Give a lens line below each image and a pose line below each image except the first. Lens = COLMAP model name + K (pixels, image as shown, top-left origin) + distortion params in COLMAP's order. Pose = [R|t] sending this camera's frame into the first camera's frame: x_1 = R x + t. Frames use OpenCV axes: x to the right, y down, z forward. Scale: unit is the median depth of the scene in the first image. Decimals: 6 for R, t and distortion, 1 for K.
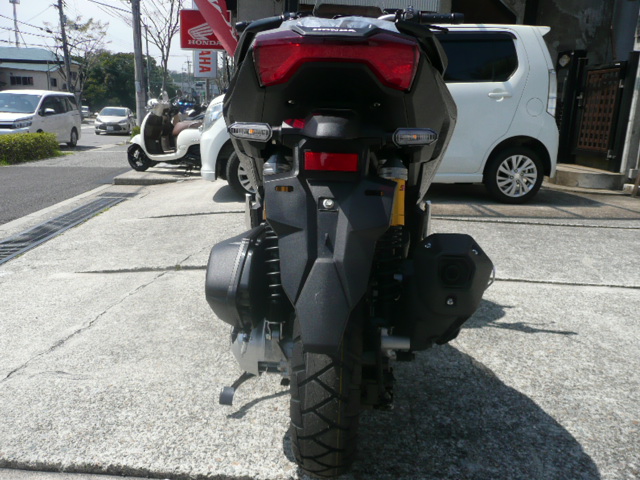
lens RADIAL K [[539.2, 0, 319.9], [0, 539.2, 240.8], [0, 0, 1]] dist [-0.023262, 0.007168]
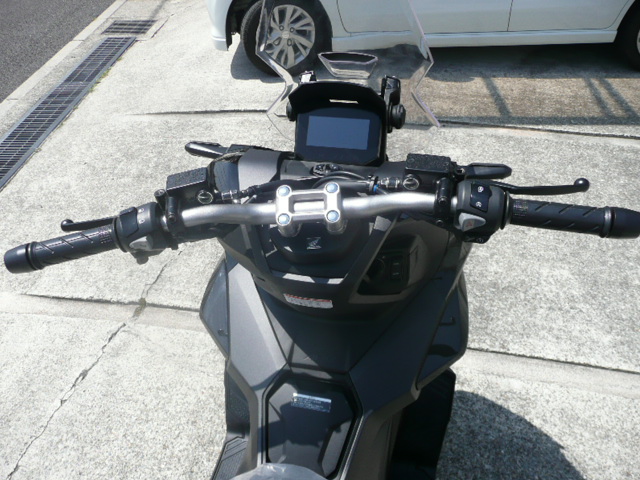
lens RADIAL K [[539.2, 0, 315.6], [0, 539.2, 242.0], [0, 0, 1]] dist [-0.023262, 0.007168]
pose [[0.988164, 0.046932, -0.146044, 0.107957], [0.025411, 0.888816, 0.457559, -0.517394], [0.151280, -0.455855, 0.877104, 0.620151]]
